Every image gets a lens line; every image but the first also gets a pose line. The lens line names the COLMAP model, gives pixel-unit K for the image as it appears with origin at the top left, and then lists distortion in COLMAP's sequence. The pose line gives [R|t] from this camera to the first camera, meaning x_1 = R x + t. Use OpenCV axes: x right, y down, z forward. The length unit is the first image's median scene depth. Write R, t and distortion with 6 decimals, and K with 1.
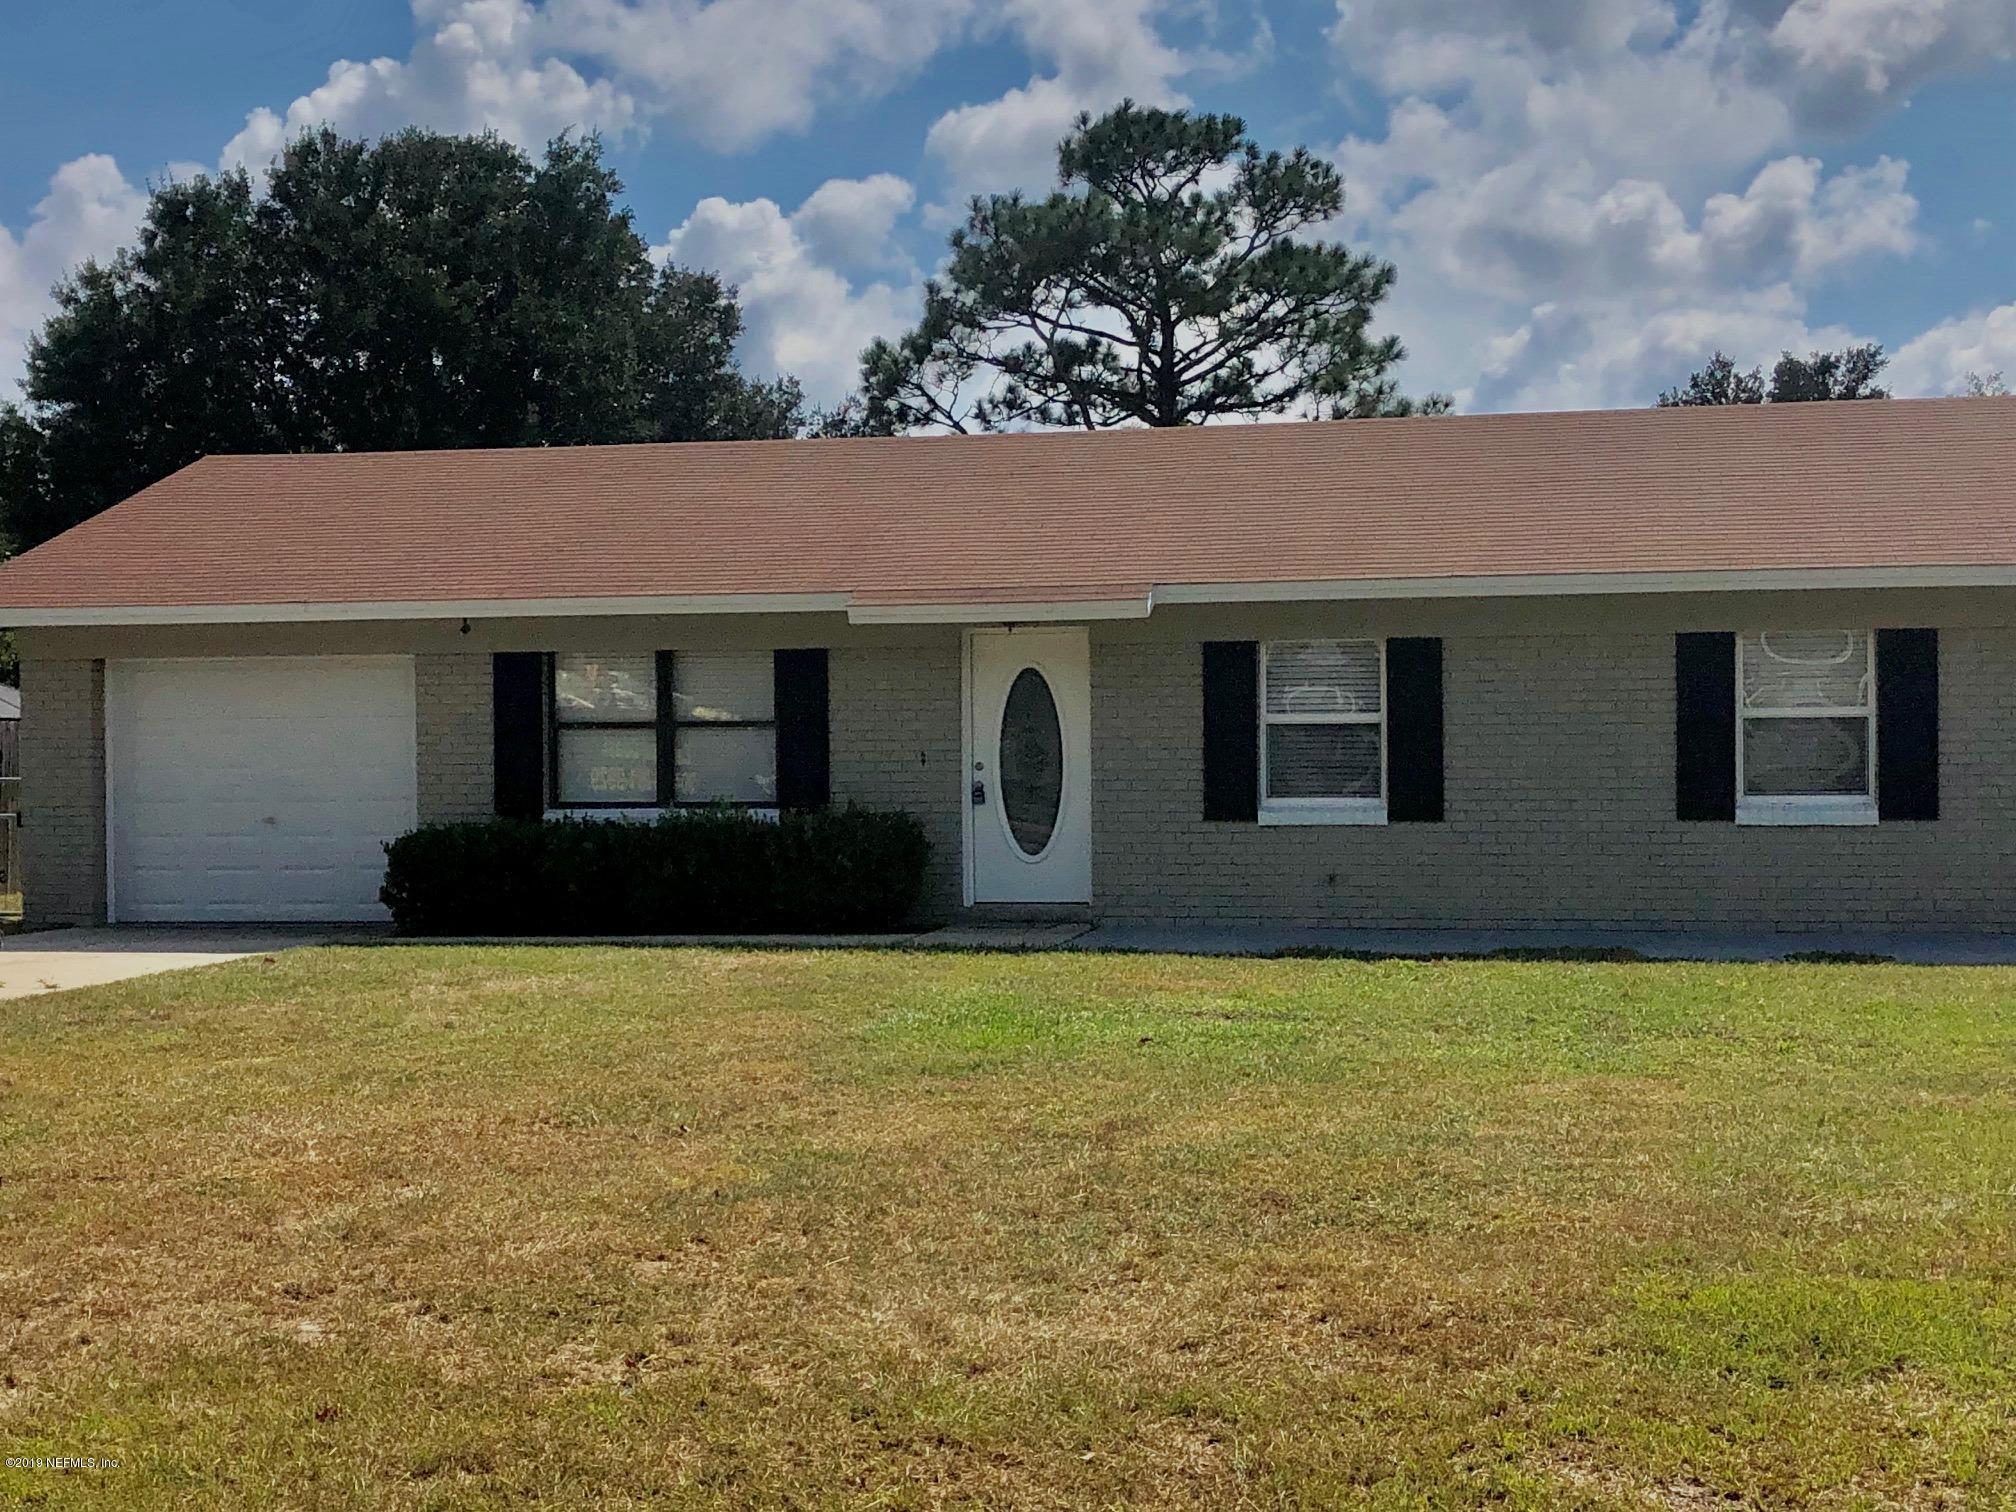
lens RADIAL K [[2913.2, 0, 995.7], [0, 2913.2, 770.1], [0, 0, 1]] dist [0.086671, 0.000000]
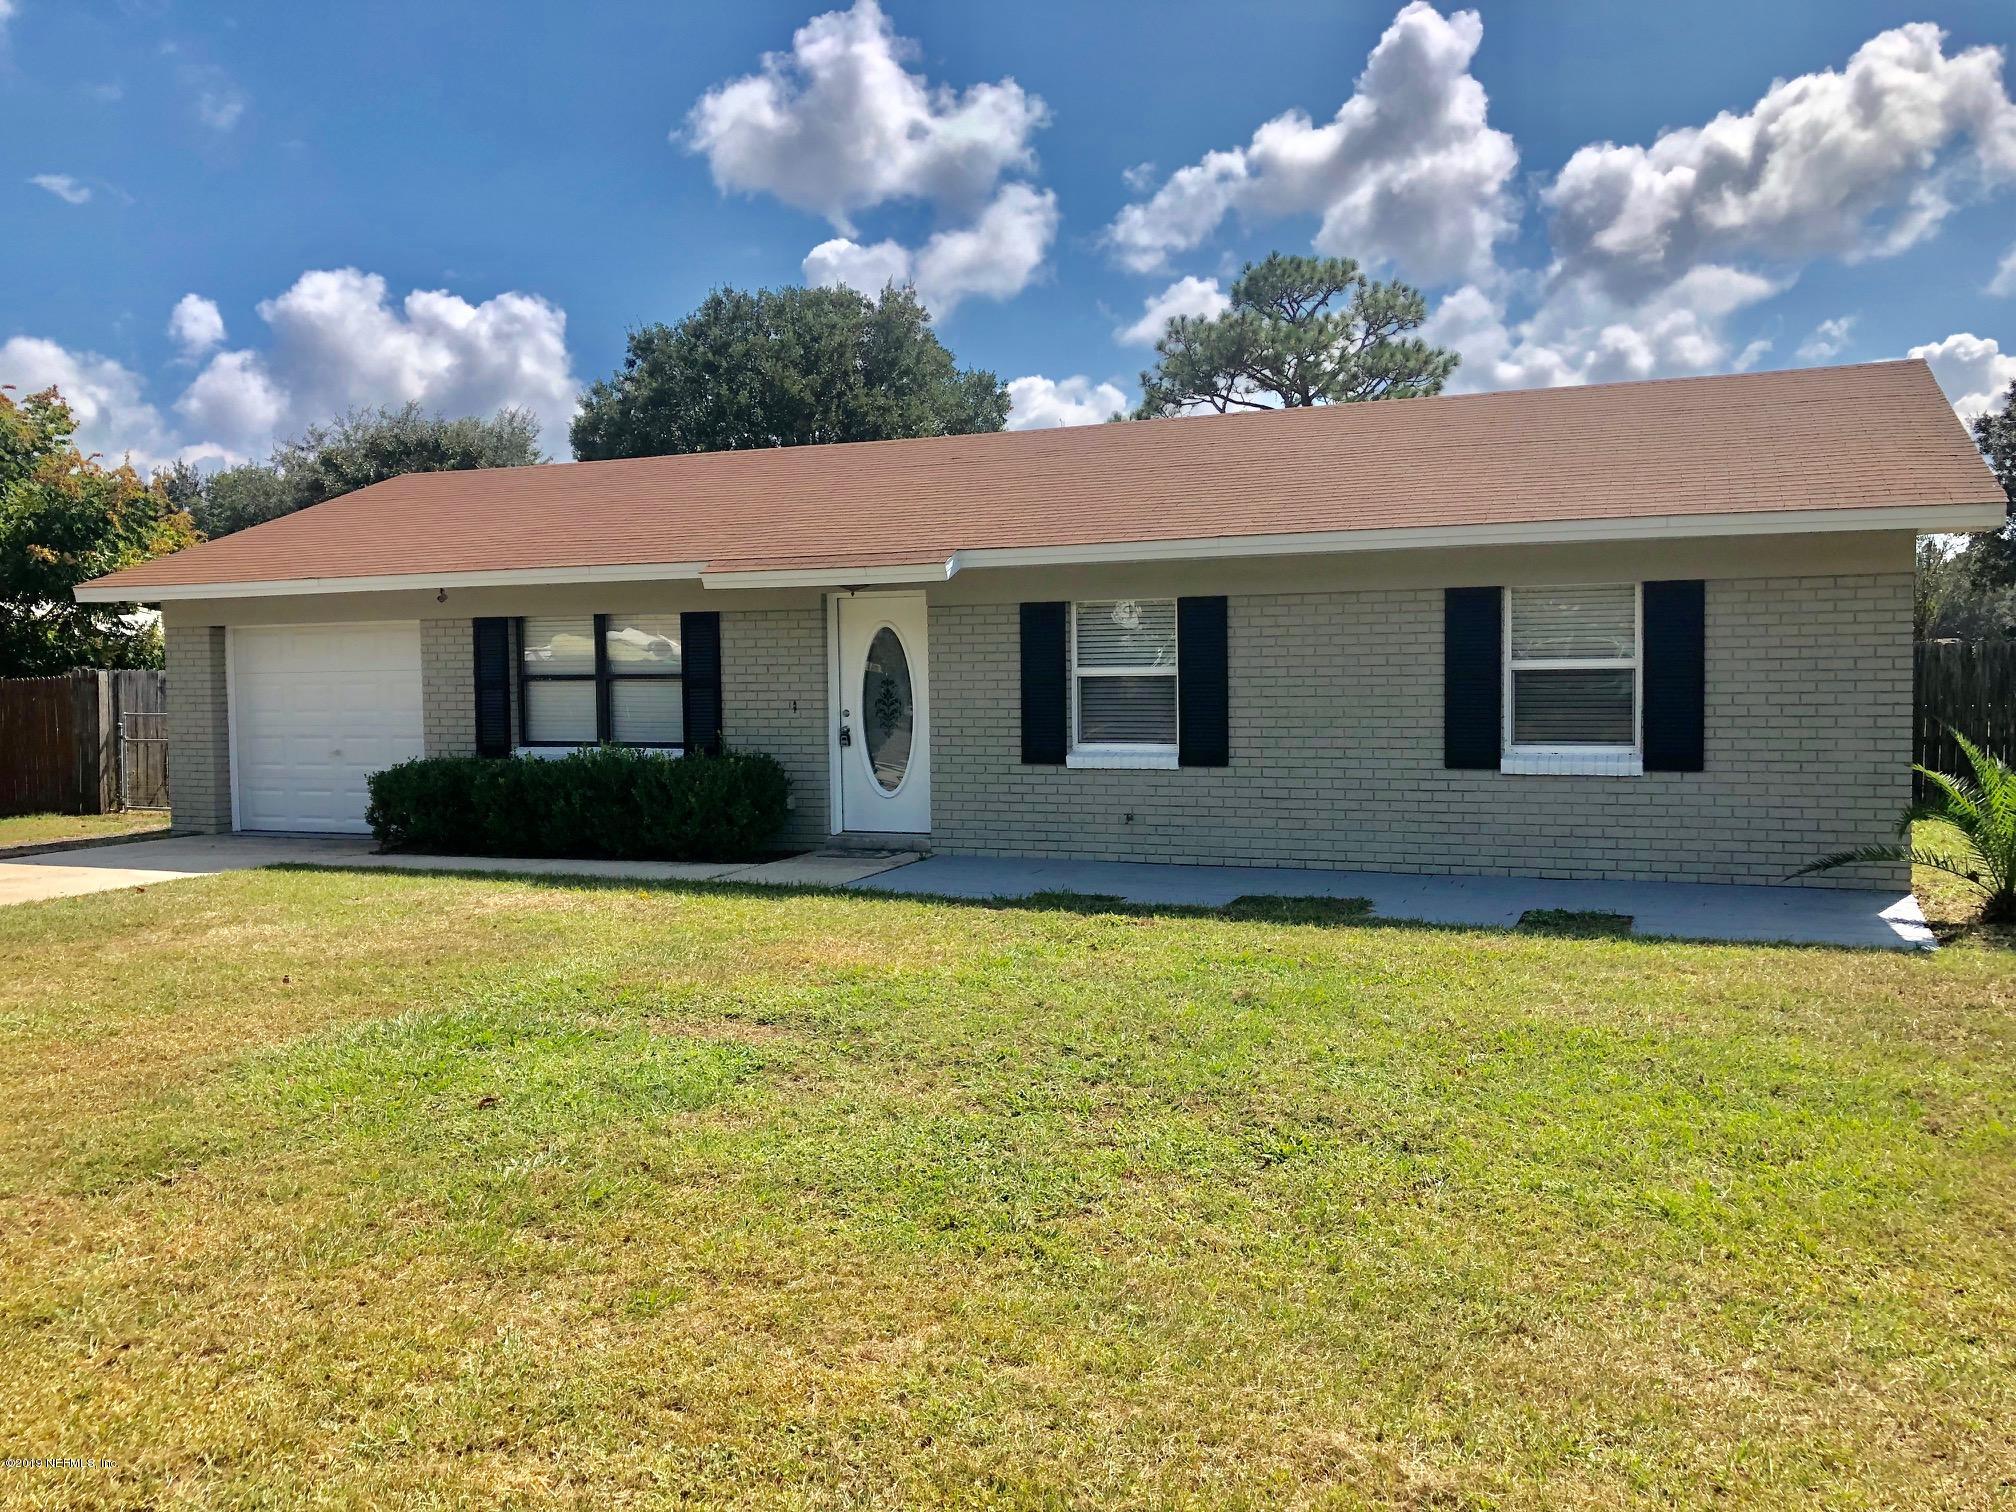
lens RADIAL K [[1664.4, 0, 997.4], [0, 1664.4, 740.0], [0, 0, 1]] dist [0.066989, -0.056621]
pose [[0.985859, 0.002907, -0.167552, 0.161159], [0.002678, 0.999449, 0.033098, -0.012073], [0.167555, -0.033079, 0.985308, 0.355634]]
